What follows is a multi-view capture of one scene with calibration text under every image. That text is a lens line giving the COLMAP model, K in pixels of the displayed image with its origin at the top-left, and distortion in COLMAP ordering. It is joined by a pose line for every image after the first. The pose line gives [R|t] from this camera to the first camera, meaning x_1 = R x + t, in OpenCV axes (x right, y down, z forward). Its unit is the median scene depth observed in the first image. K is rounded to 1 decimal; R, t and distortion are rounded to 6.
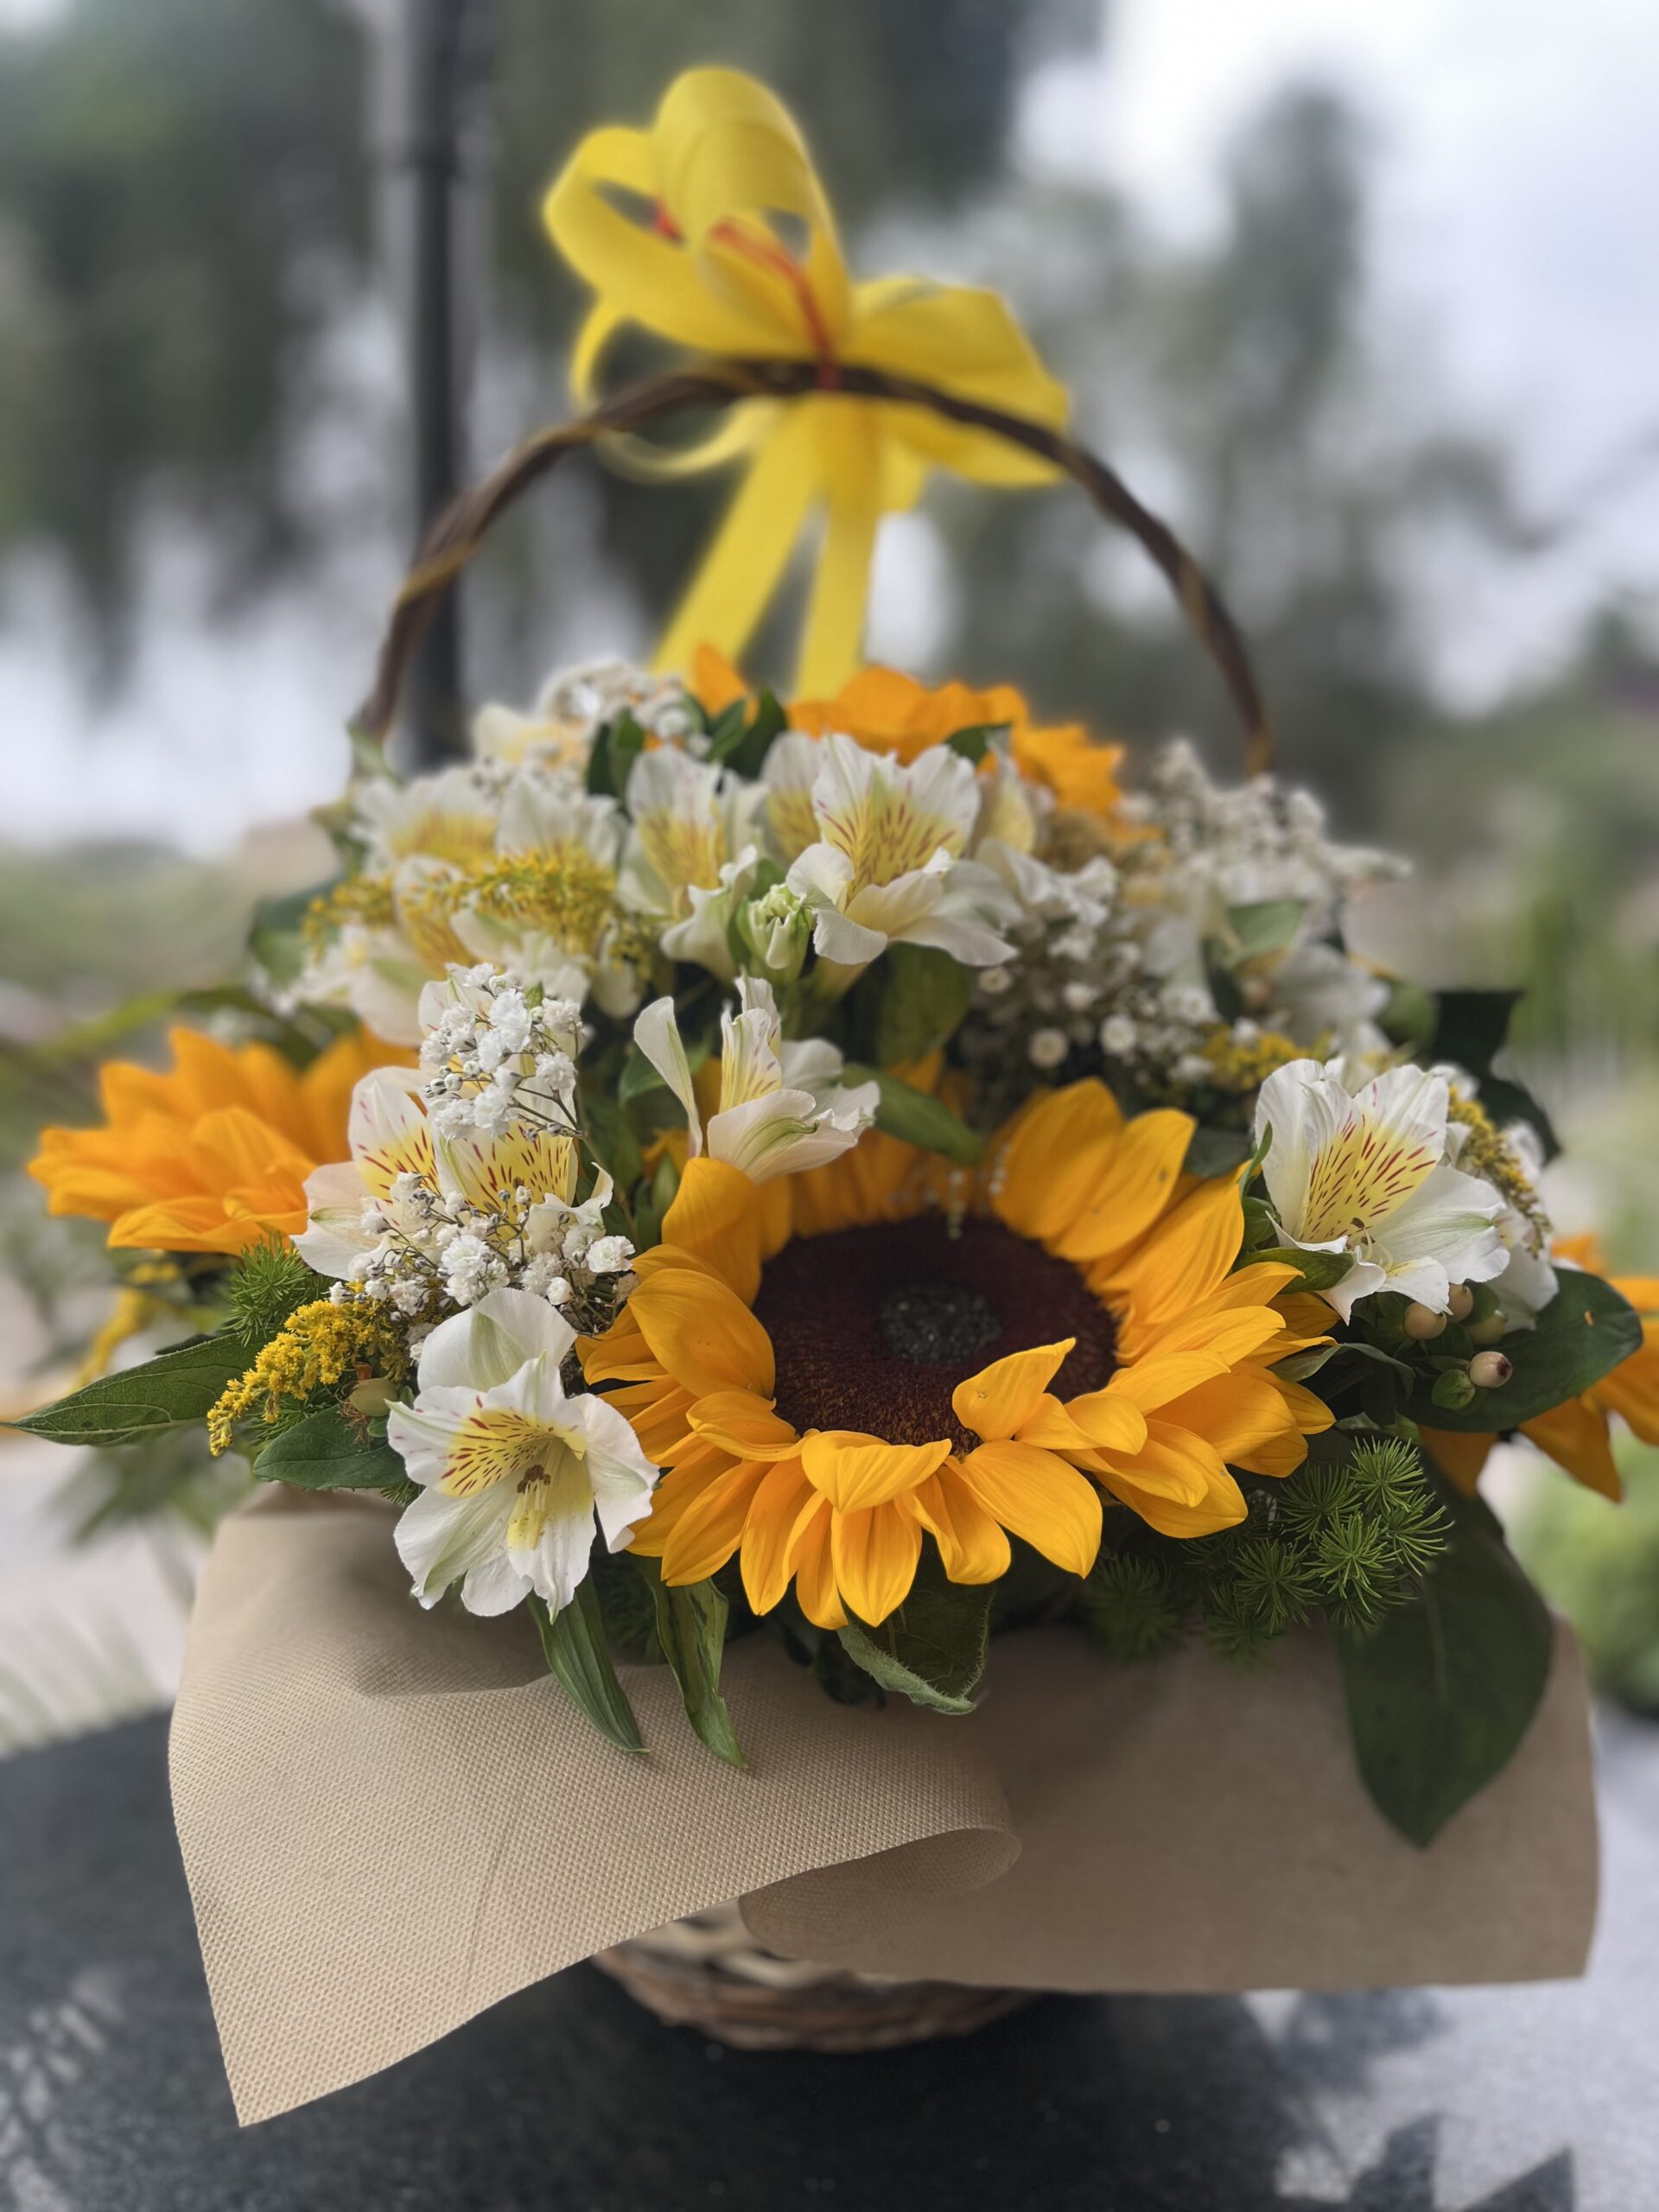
lens RADIAL K [[1673.2, 0, 826.0], [0, 1673.2, 1109.4], [0, 0, 1]] dist [-0.007802, -0.019616]
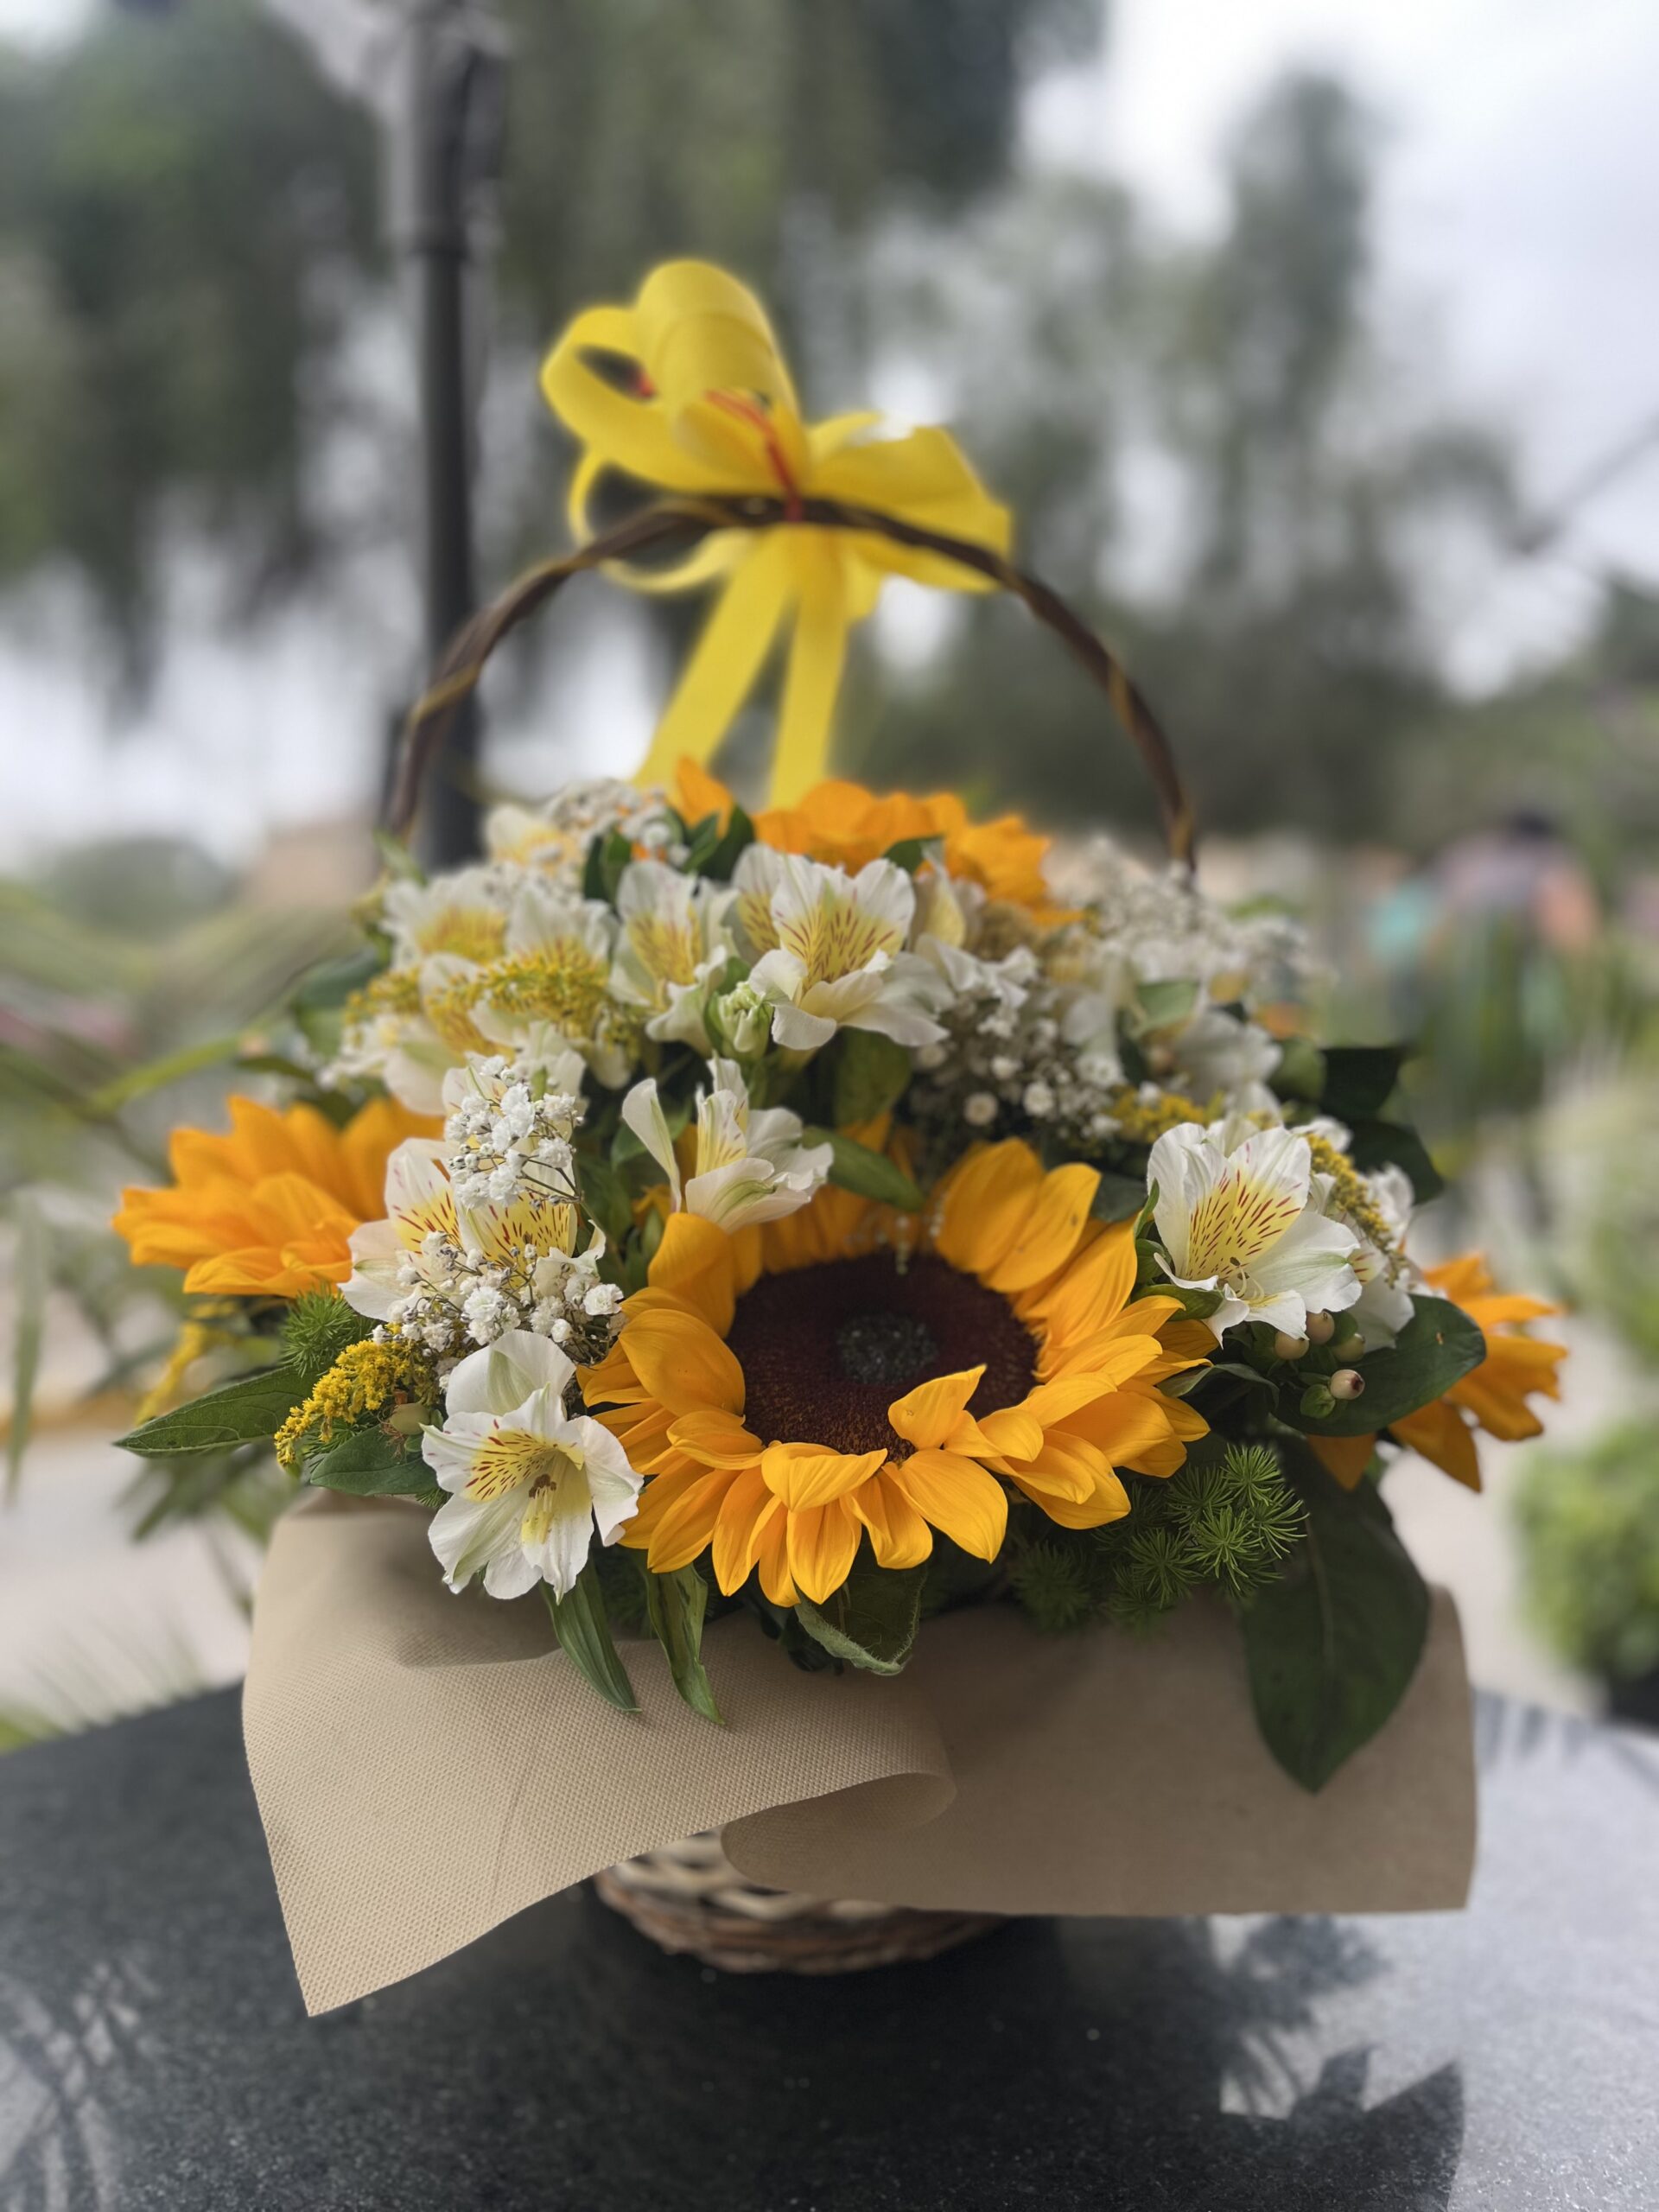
lens RADIAL K [[1673.2, 0, 833.4], [0, 1673.2, 1103.1], [0, 0, 1]] dist [-0.007802, -0.019616]
pose [[0.999896, -0.012061, -0.007852, 0.041732], [0.012089, 0.999921, 0.003542, -0.049429], [0.007809, -0.003636, 0.999963, -0.178316]]
